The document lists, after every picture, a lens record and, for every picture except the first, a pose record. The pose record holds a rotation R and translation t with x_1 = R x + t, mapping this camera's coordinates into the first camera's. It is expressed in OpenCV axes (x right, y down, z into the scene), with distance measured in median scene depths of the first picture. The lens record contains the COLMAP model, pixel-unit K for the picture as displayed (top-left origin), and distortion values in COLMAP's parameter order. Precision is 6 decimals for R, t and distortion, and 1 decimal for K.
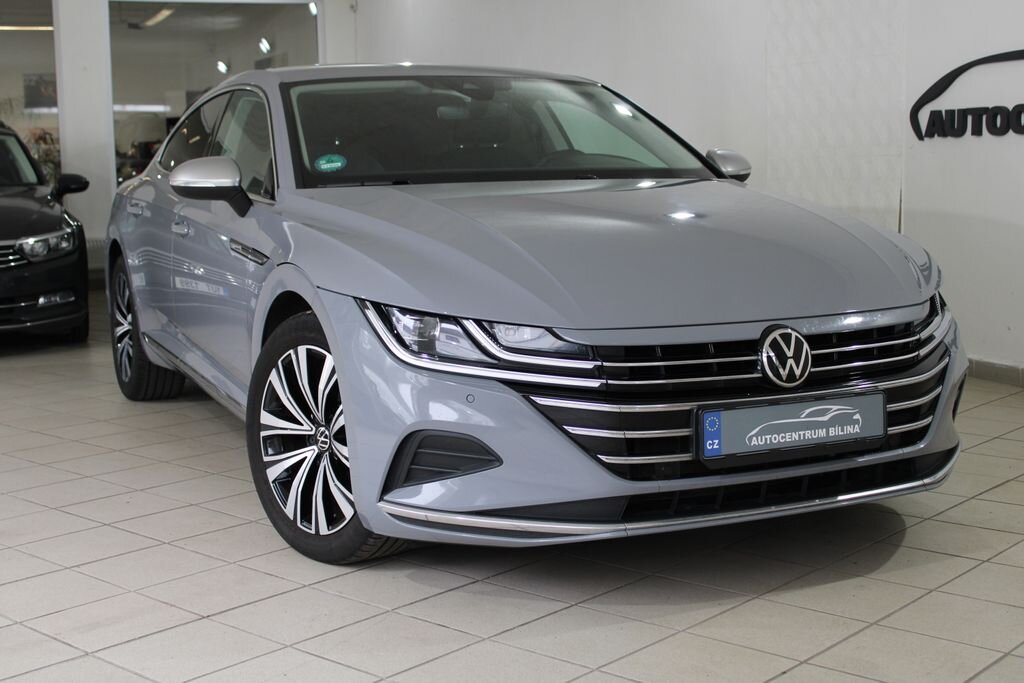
lens RADIAL K [[1343.0, 0, 512.0], [0, 1343.0, 341.5], [0, 0, 1]] dist [0.004678, -0.012275]
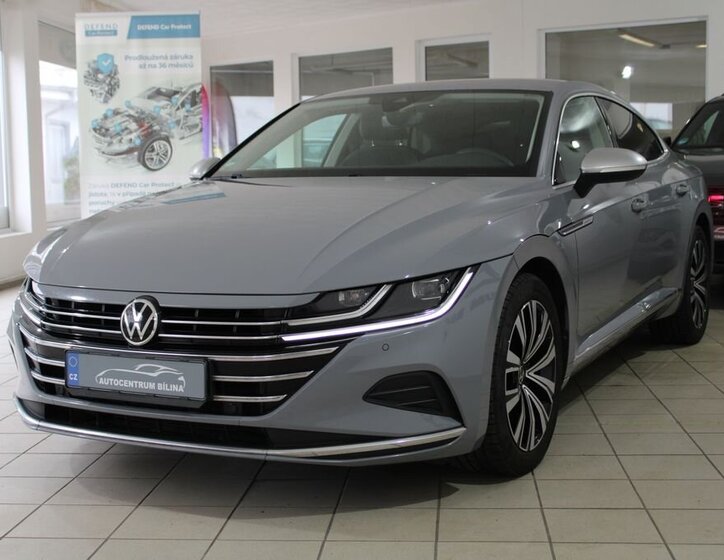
lens RADIAL K [[1079.5, 0, 362.0], [0, 1079.5, 280.0], [0, 0, 1]] dist [-0.016780, 0.006413]
pose [[0.600844, 0.088377, -0.794466, 1.130375], [-0.090944, 0.994974, 0.041902, -0.088734], [0.794176, 0.047076, 0.605862, 0.544581]]
